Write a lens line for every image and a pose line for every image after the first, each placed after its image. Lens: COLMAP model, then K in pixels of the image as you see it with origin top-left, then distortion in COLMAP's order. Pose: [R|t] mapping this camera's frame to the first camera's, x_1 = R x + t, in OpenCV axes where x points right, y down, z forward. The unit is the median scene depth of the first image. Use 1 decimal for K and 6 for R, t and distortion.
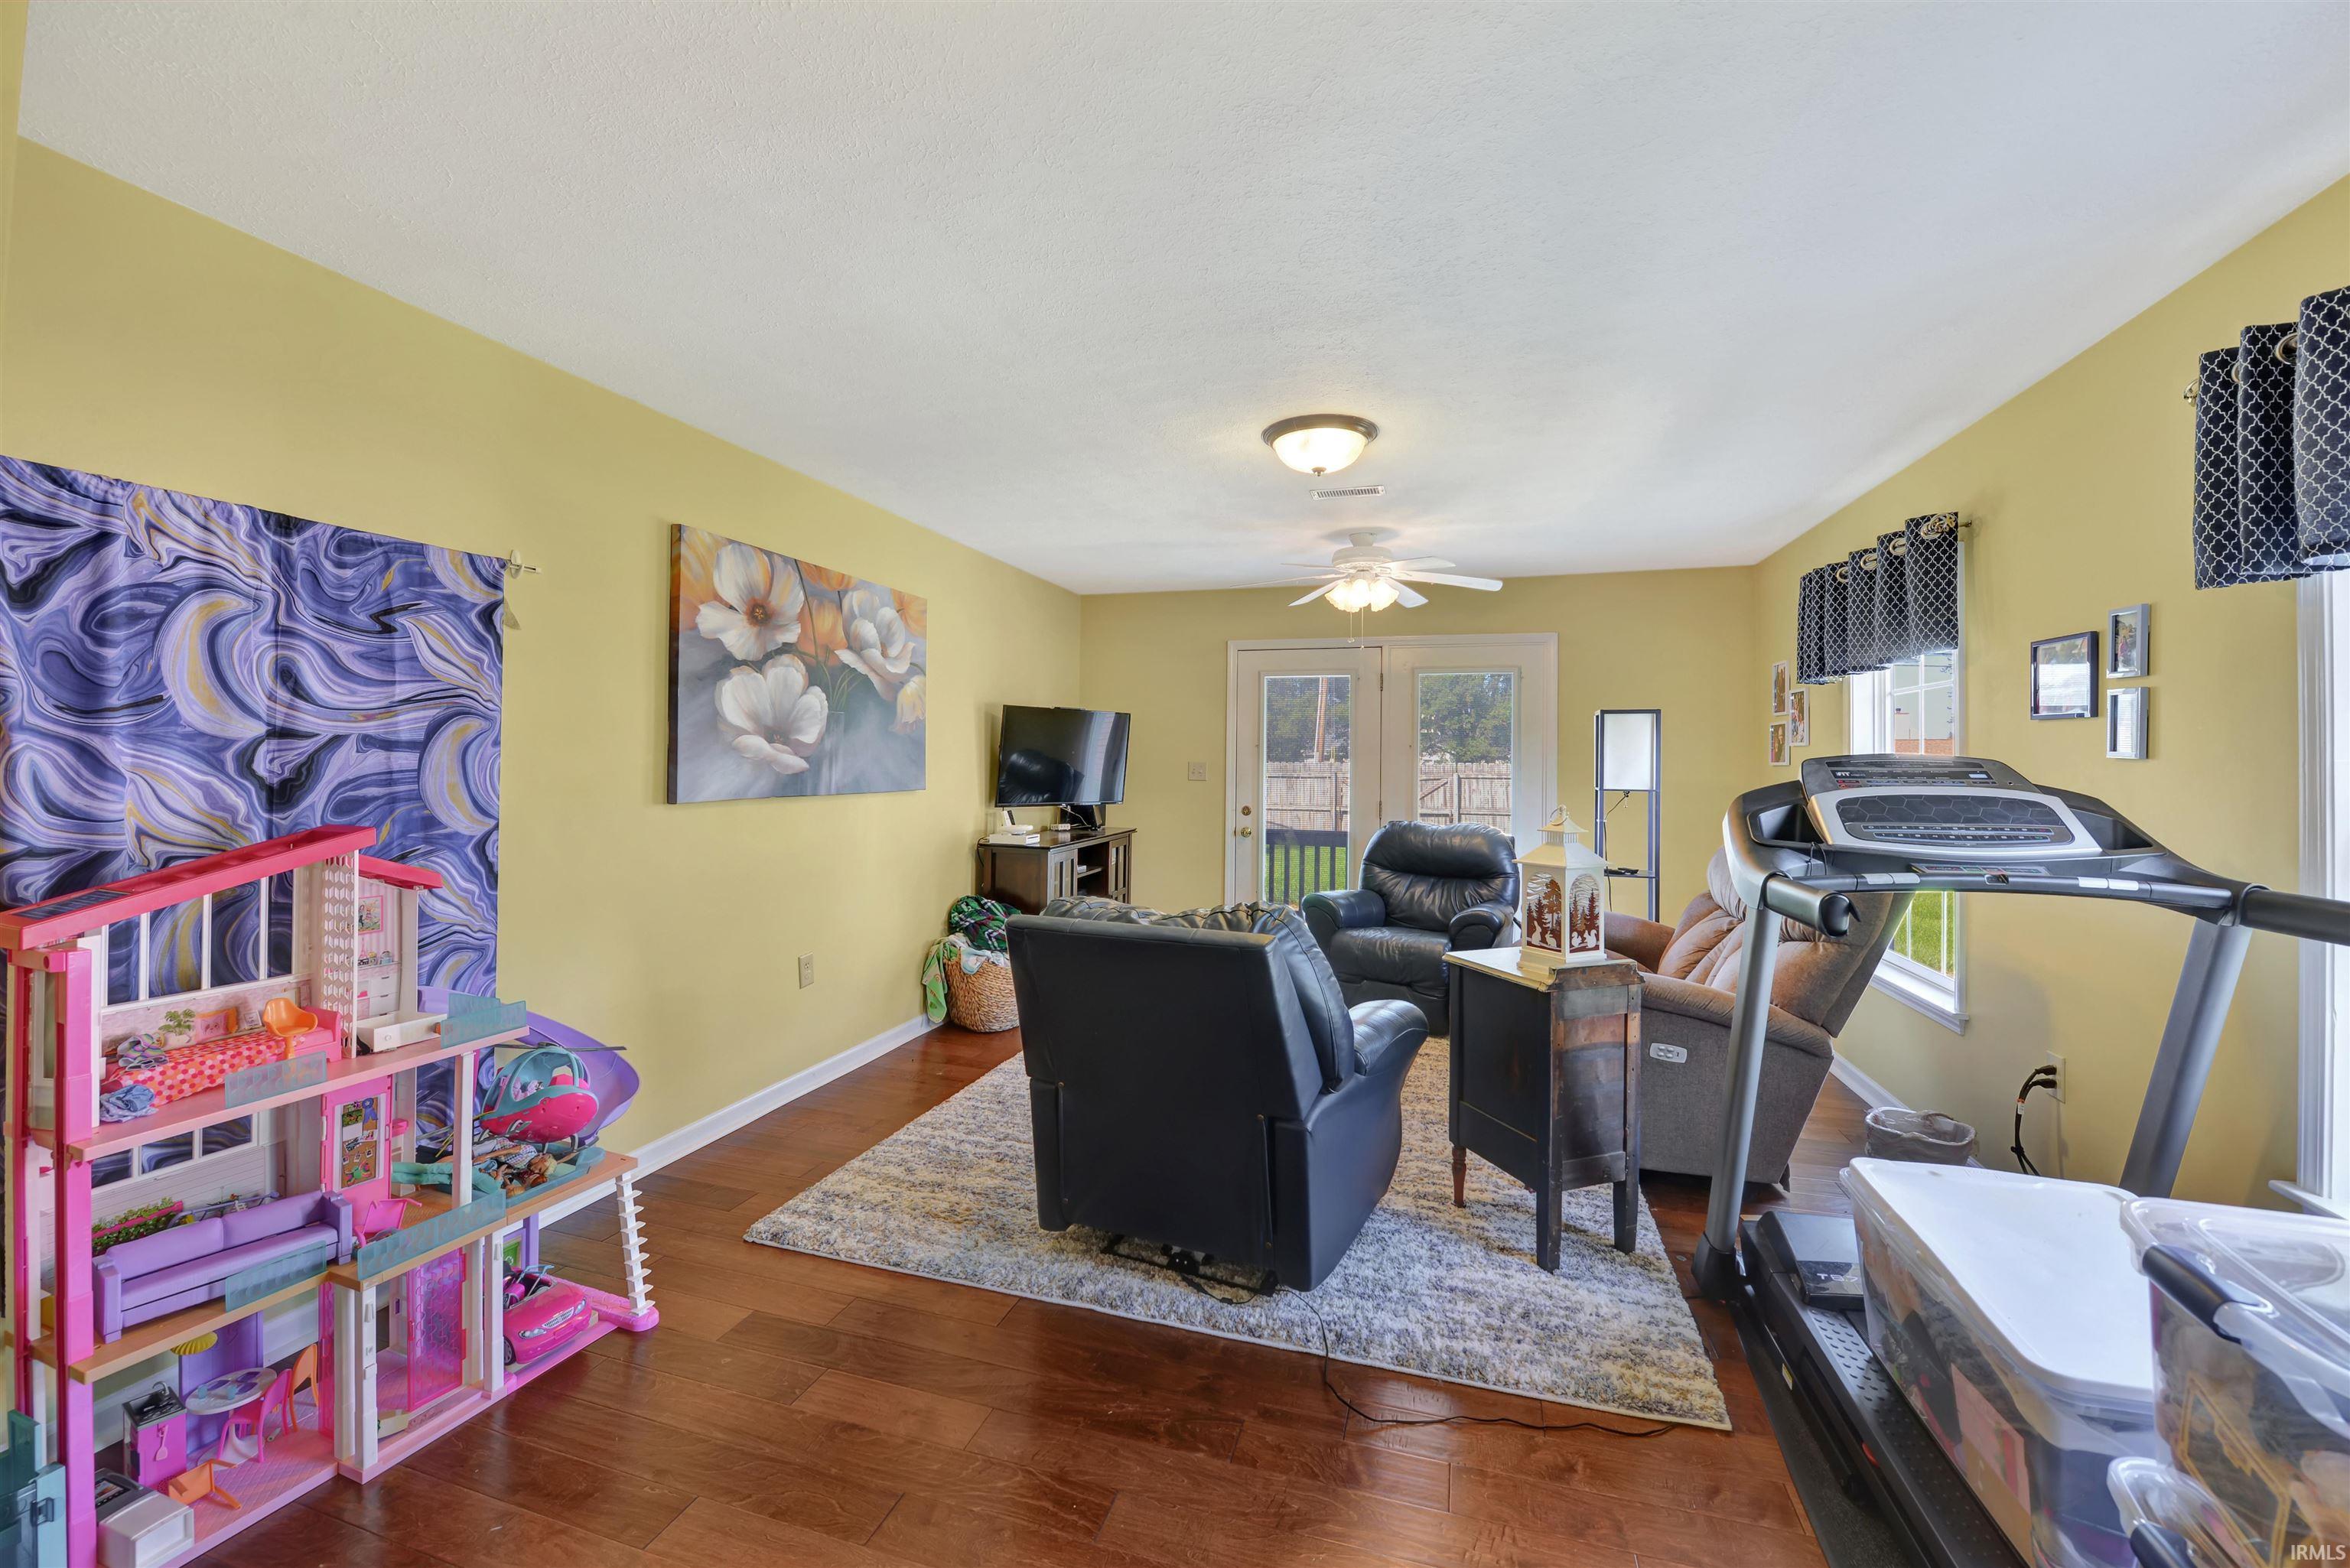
lens RADIAL K [[959.7, 0, 1172.5], [0, 959.7, 773.0], [0, 0, 1]] dist [0.001722, 0.000029]
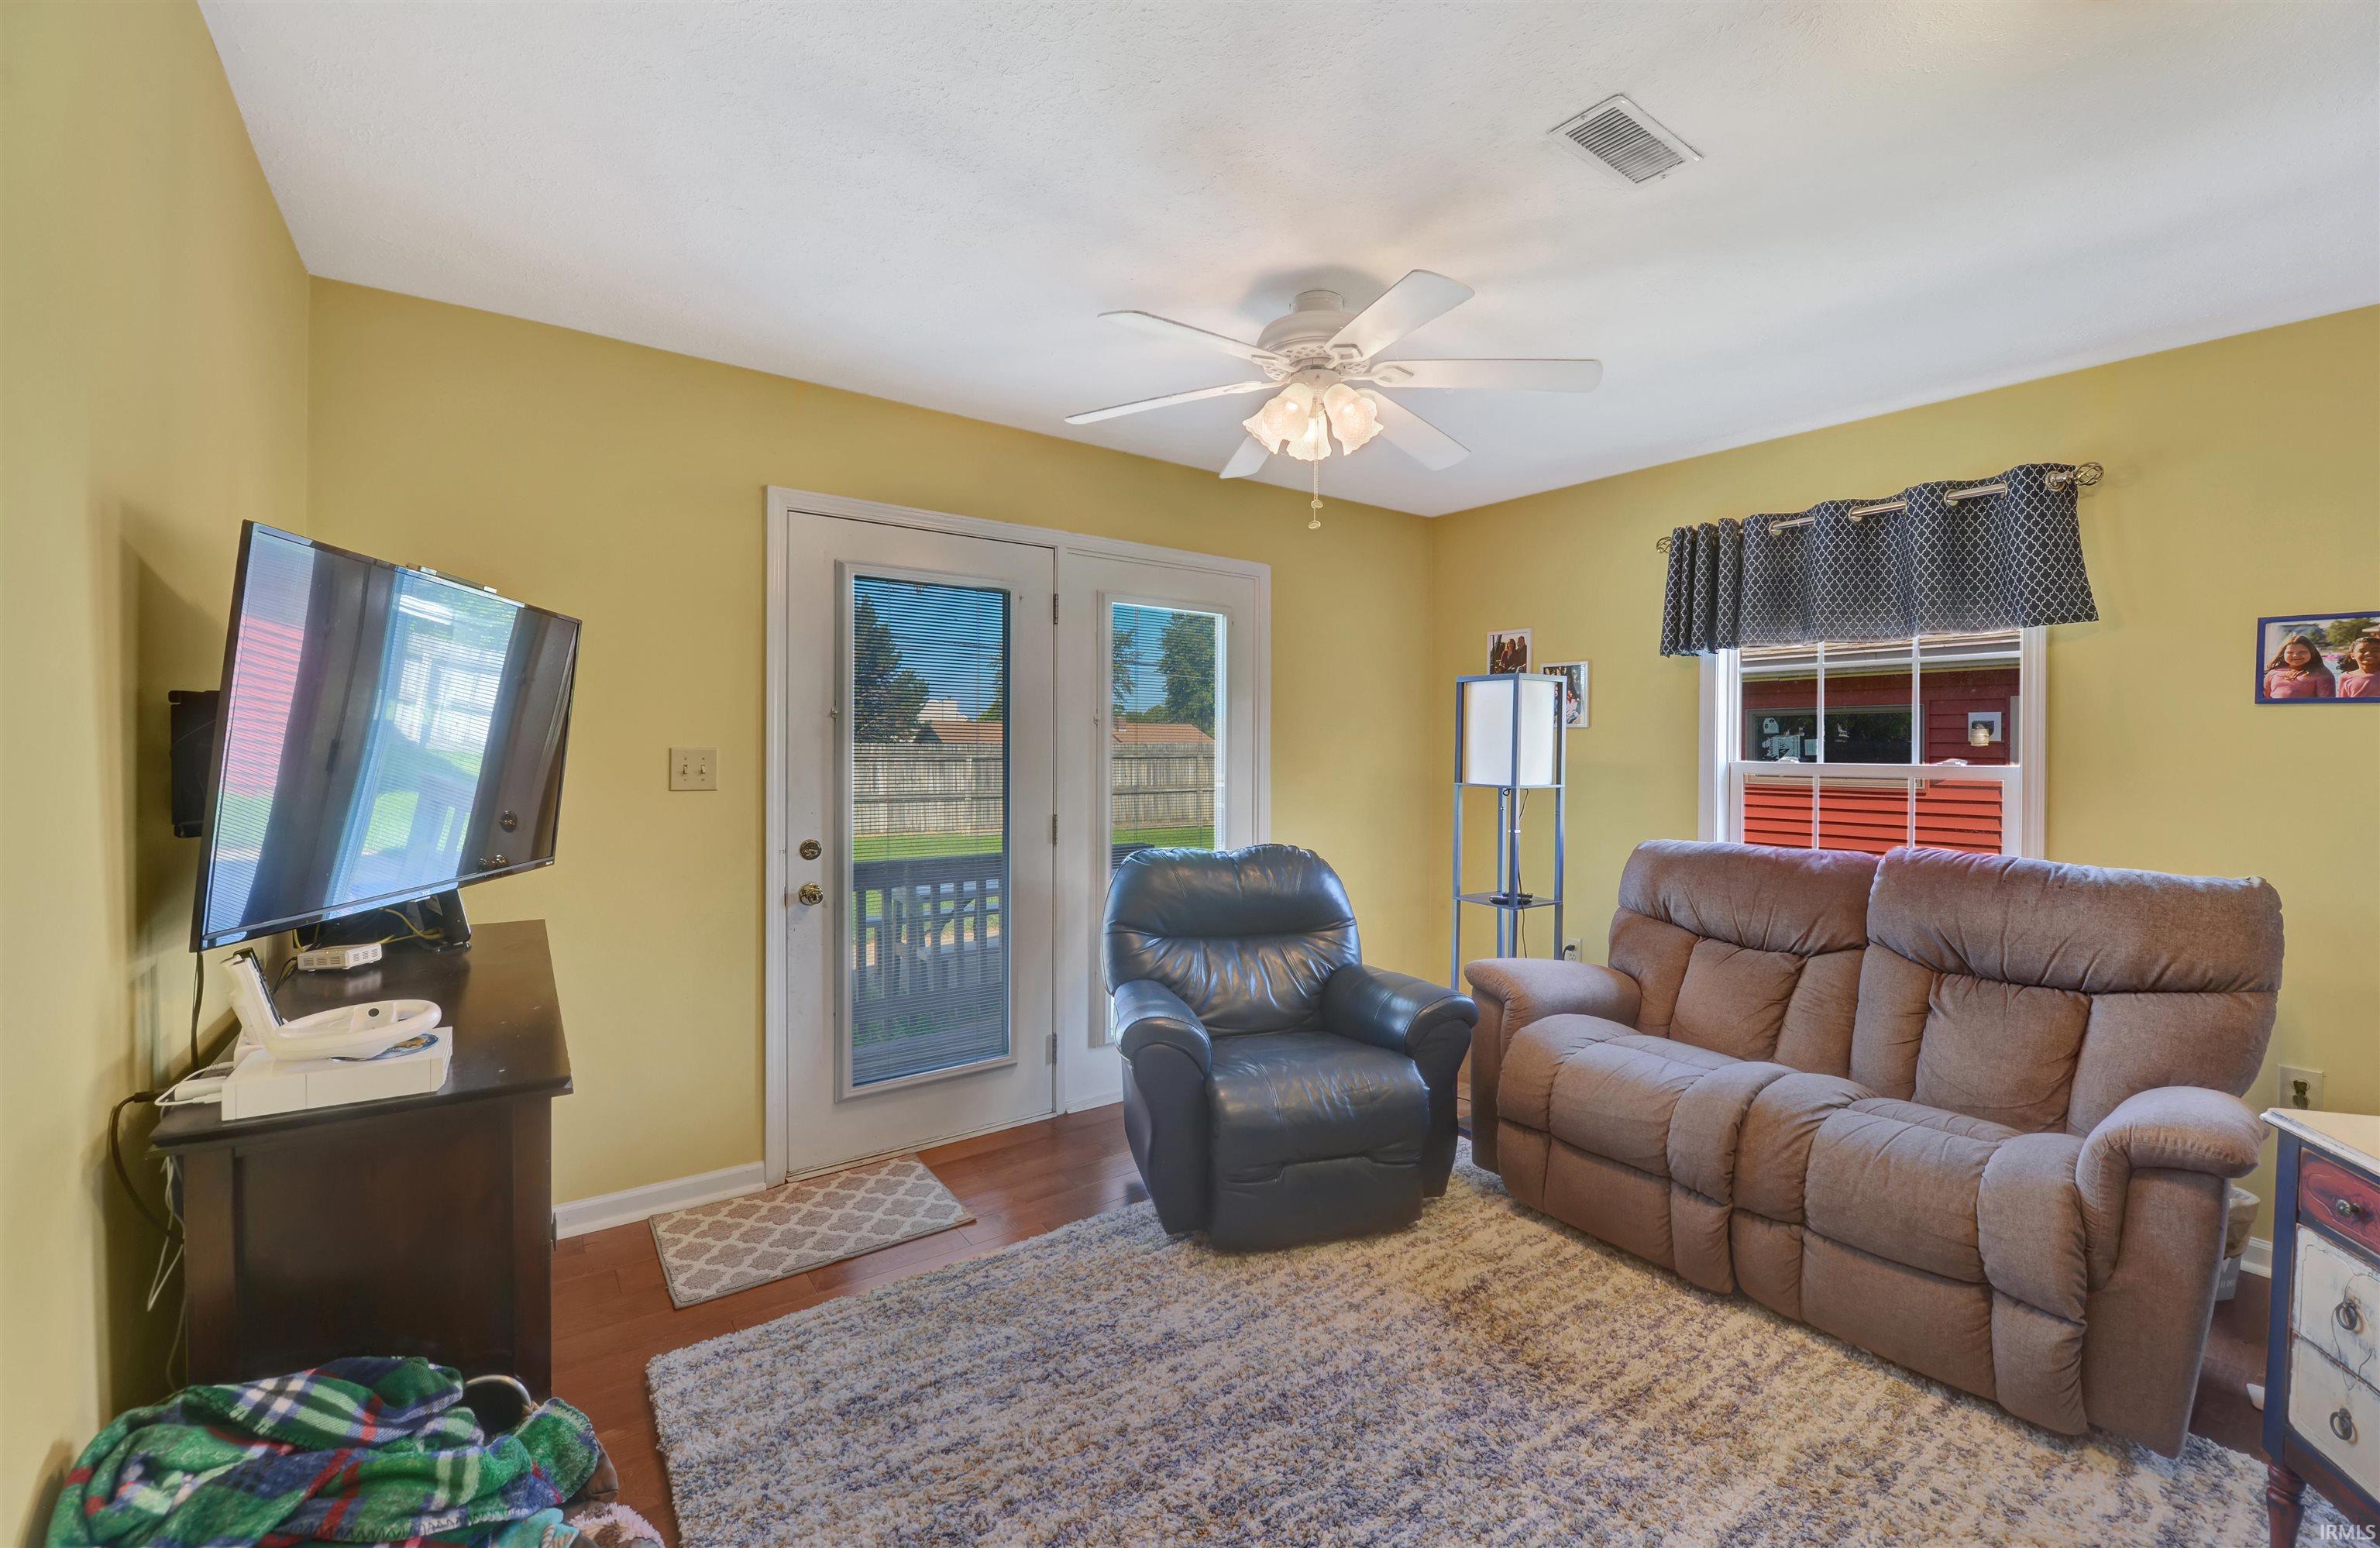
lens RADIAL K [[951.9, 0, 1183.8], [0, 951.9, 771.0], [0, 0, 1]] dist [-0.001012, -0.000070]
pose [[0.615792, -0.022958, 0.787574, -0.199174], [0.005611, 0.999678, 0.024754, -0.011474], [-0.787888, -0.010824, 0.615723, 0.610258]]
